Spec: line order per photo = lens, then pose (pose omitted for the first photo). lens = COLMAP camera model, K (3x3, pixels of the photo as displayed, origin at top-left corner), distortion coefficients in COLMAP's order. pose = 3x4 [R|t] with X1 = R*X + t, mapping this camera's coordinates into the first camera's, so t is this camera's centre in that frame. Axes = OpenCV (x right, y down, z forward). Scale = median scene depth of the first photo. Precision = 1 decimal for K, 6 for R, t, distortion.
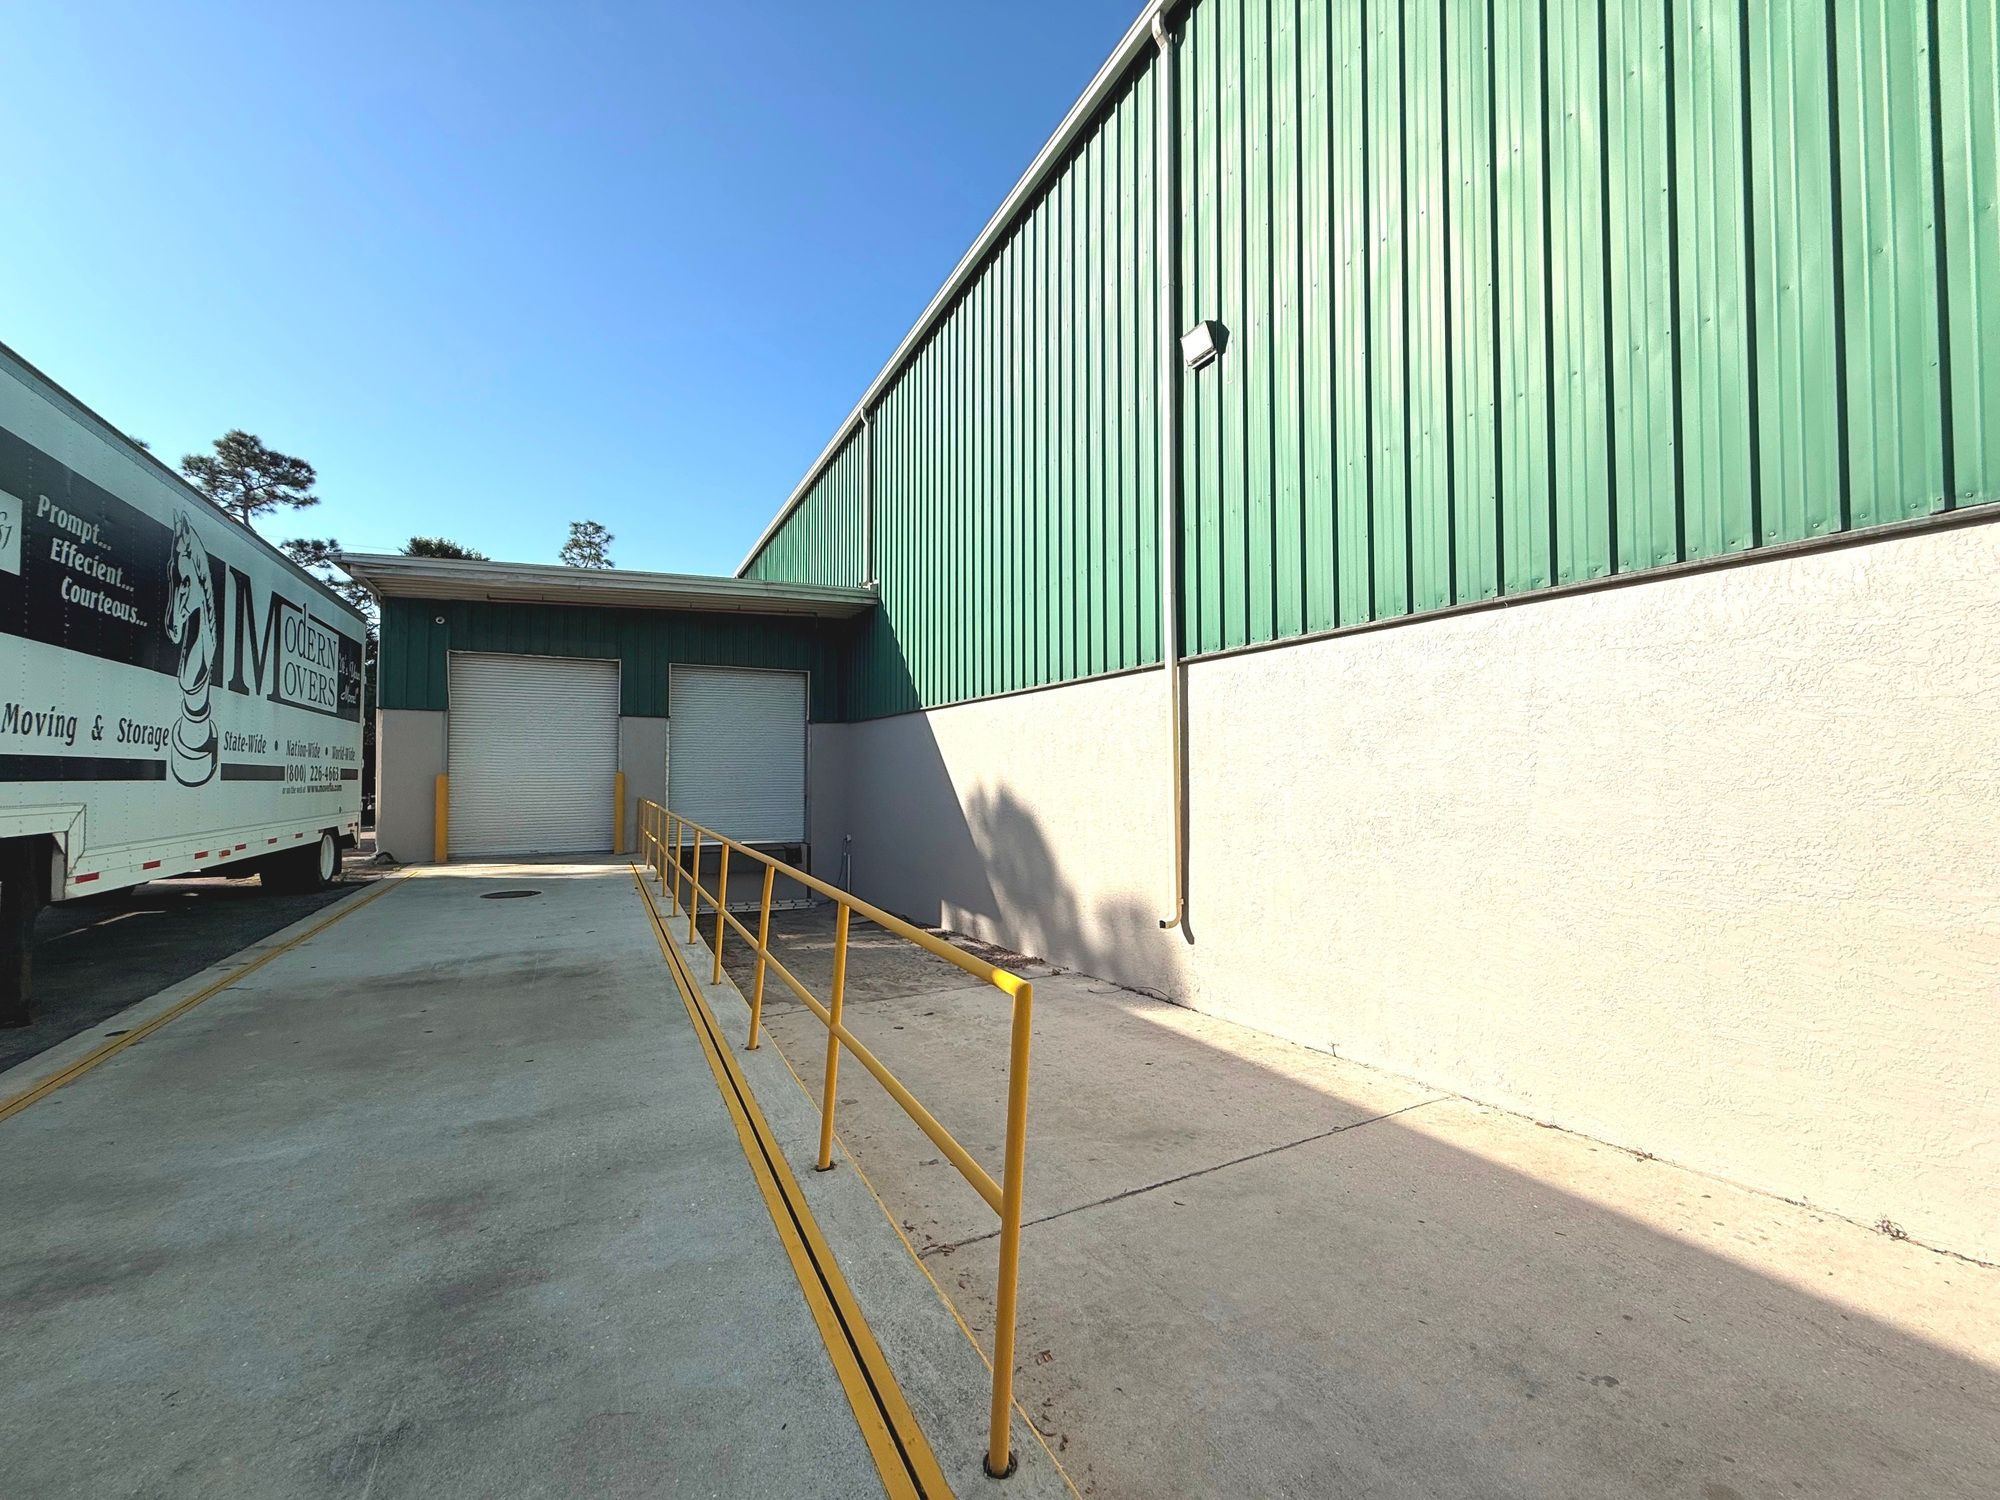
lens RADIAL K [[796.3, 0, 1000.0], [0, 796.3, 750.0], [0, 0, 1]] dist [0.002217, -0.000222]
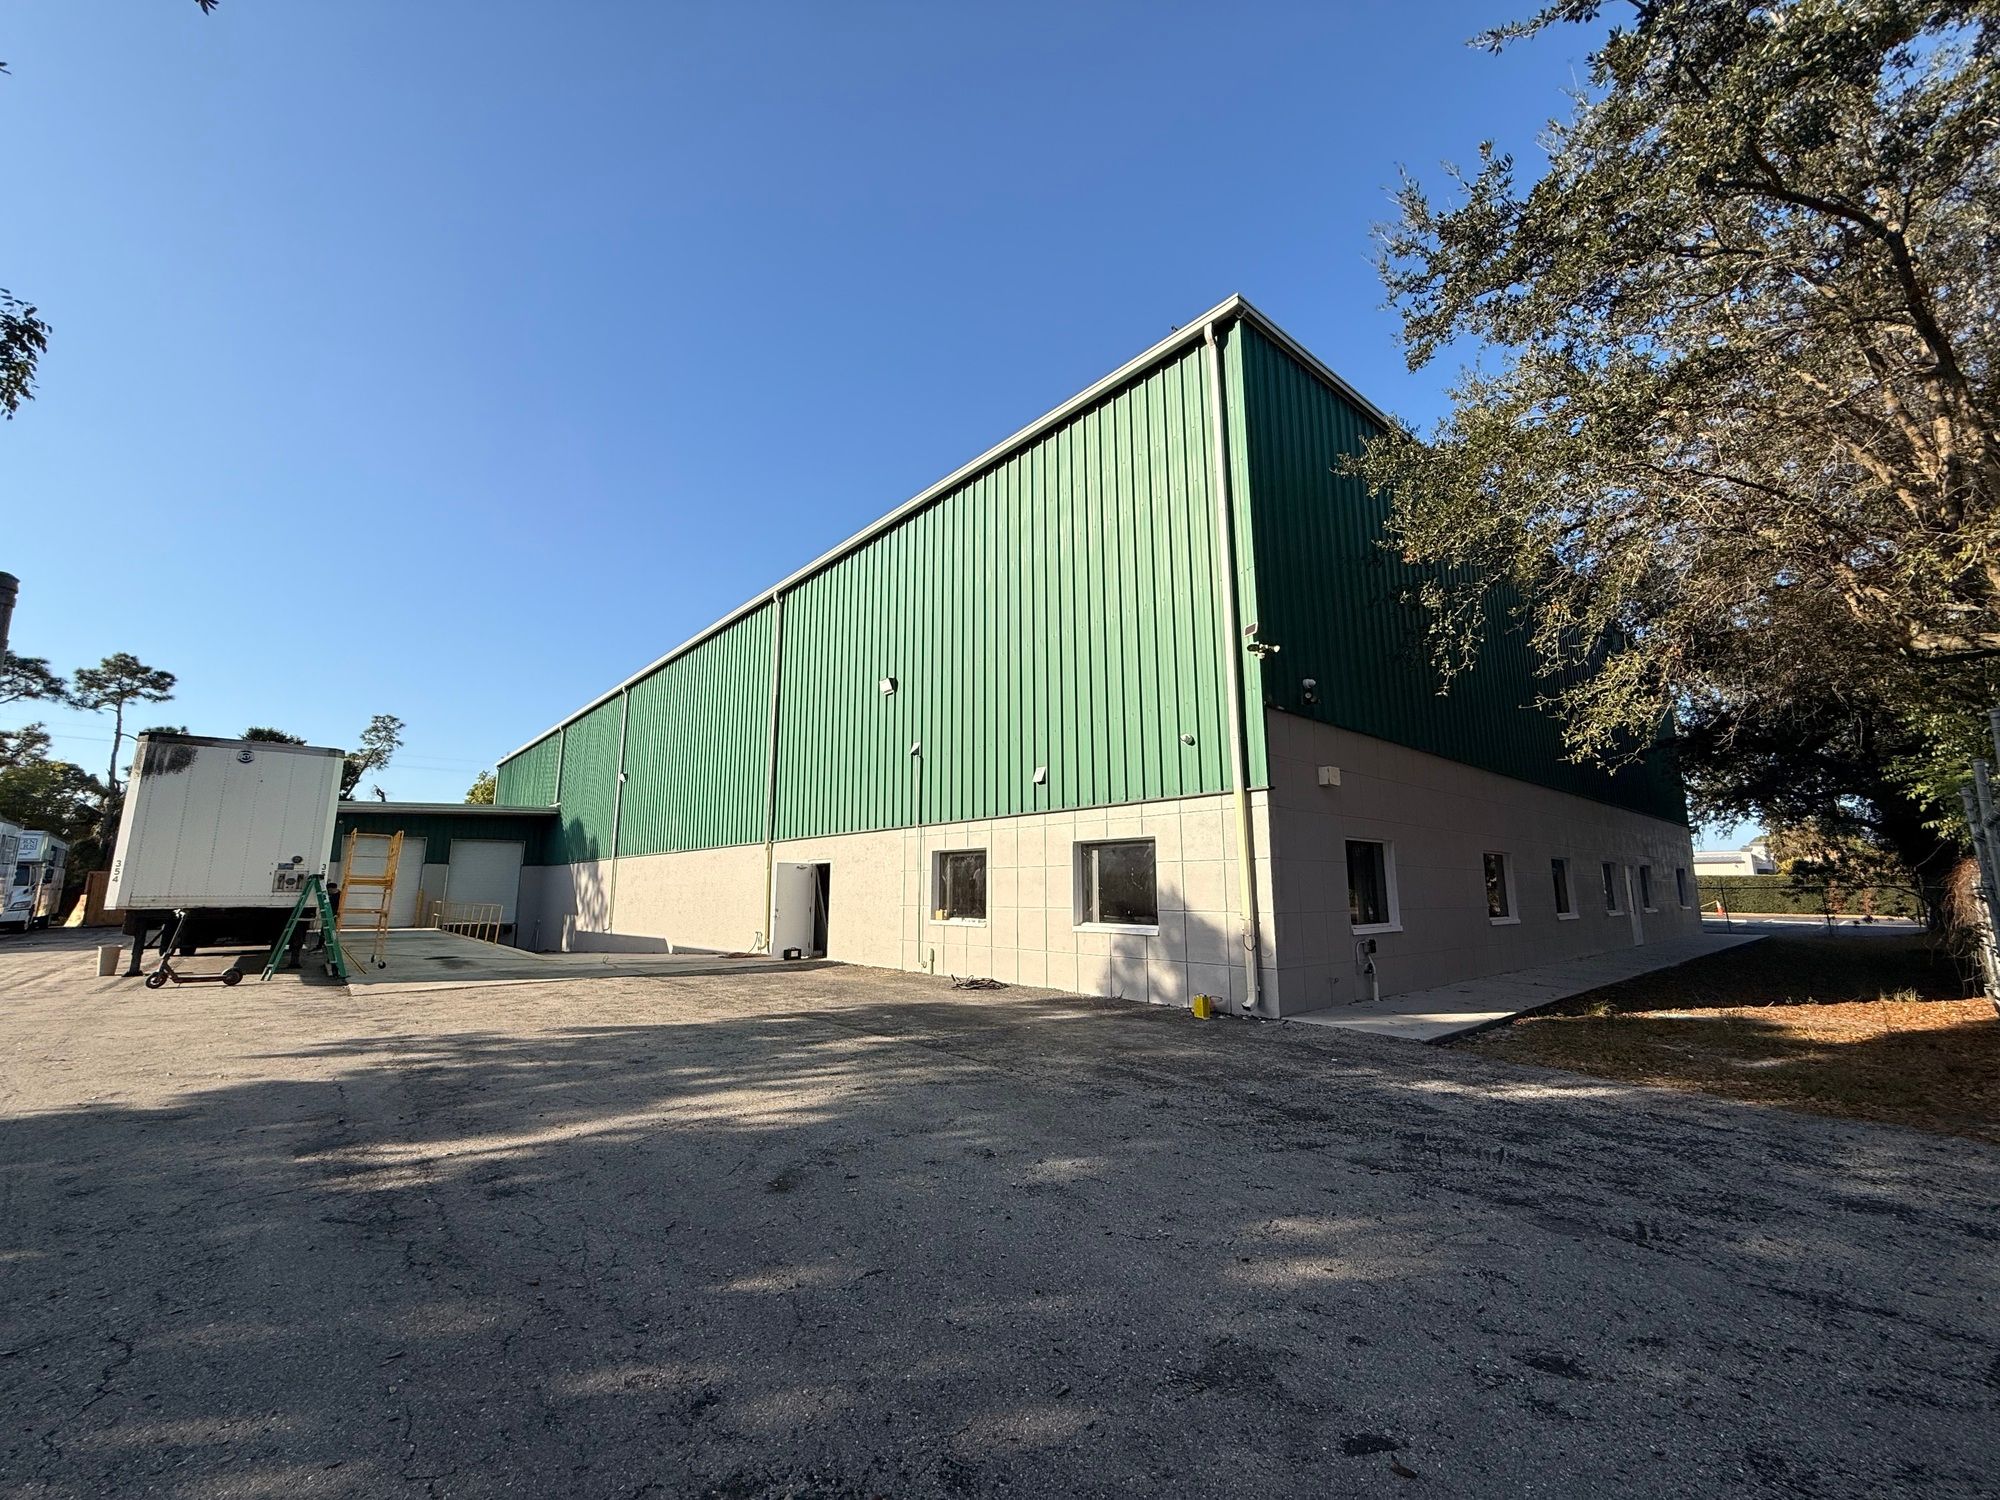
lens RADIAL K [[796.3, 0, 1000.0], [0, 796.3, 750.0], [0, 0, 1]] dist [0.002217, -0.000222]
pose [[0.970637, 0.042943, 0.236685, 0.254017], [-0.006342, 0.988163, -0.153279, -0.012243], [-0.240465, 0.147277, 0.959420, -0.737176]]
